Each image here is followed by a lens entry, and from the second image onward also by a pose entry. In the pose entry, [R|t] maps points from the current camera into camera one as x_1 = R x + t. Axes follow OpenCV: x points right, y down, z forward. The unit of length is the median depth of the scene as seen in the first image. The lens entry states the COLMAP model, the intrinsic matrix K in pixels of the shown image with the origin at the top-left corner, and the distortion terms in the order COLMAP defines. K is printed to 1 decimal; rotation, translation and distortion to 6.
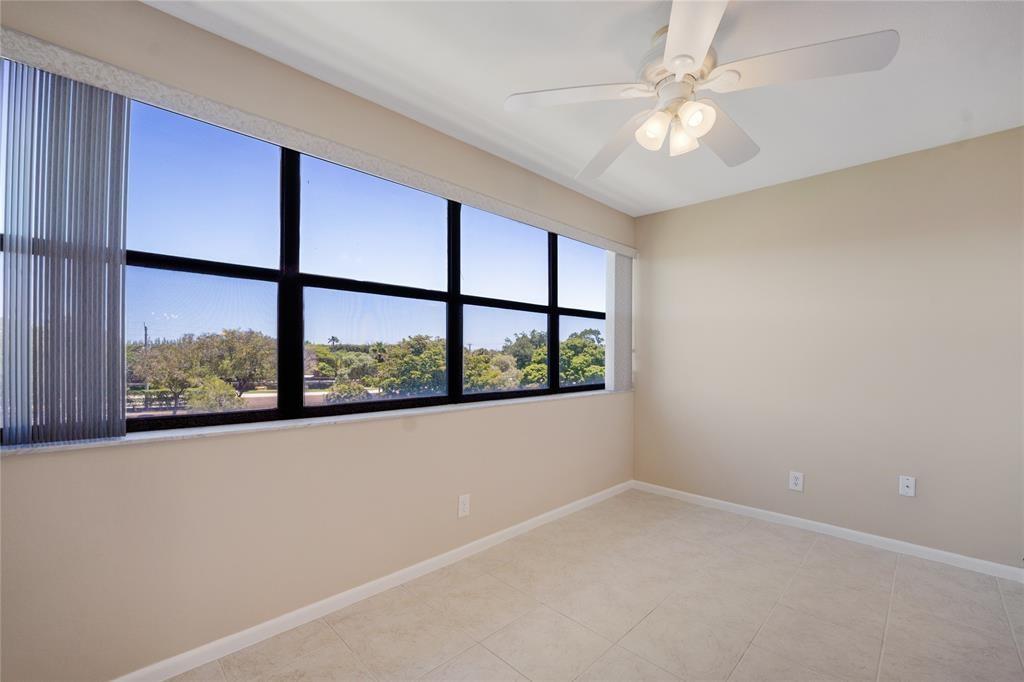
lens RADIAL K [[421.6, 0, 510.7], [0, 421.6, 344.9], [0, 0, 1]] dist [-0.043150, -0.000386]
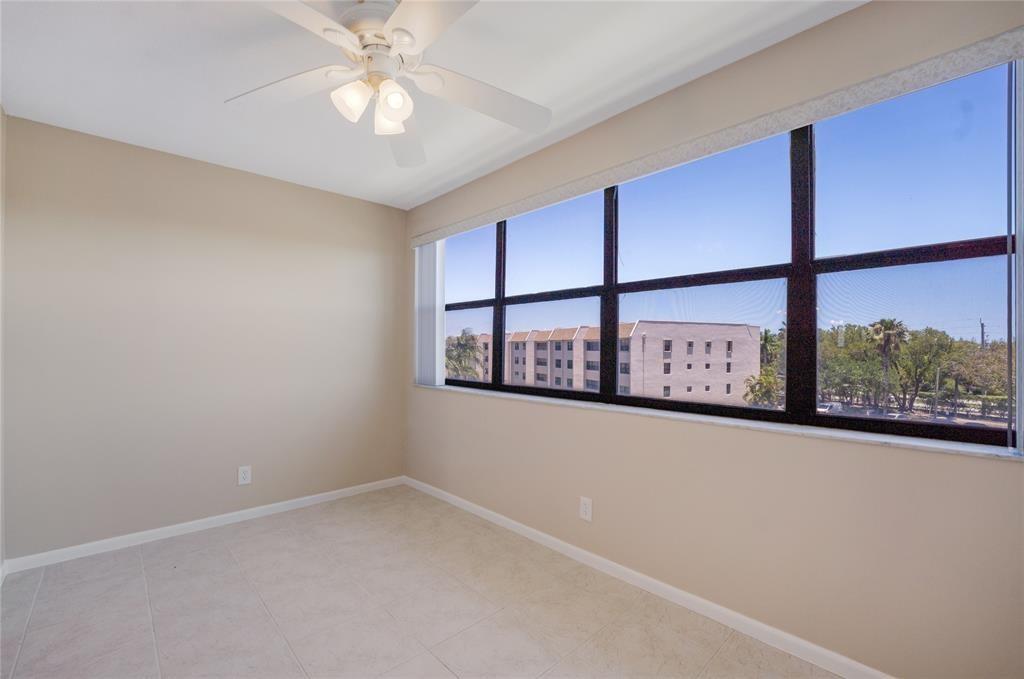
lens RADIAL K [[424.6, 0, 512.0], [0, 424.6, 339.5], [0, 0, 1]] dist [-0.042641, -0.000064]
pose [[-0.026286, -0.031021, -0.999173, 0.820365], [0.015613, 0.999384, -0.031438, 0.025571], [0.999533, -0.016426, -0.025786, 0.820481]]
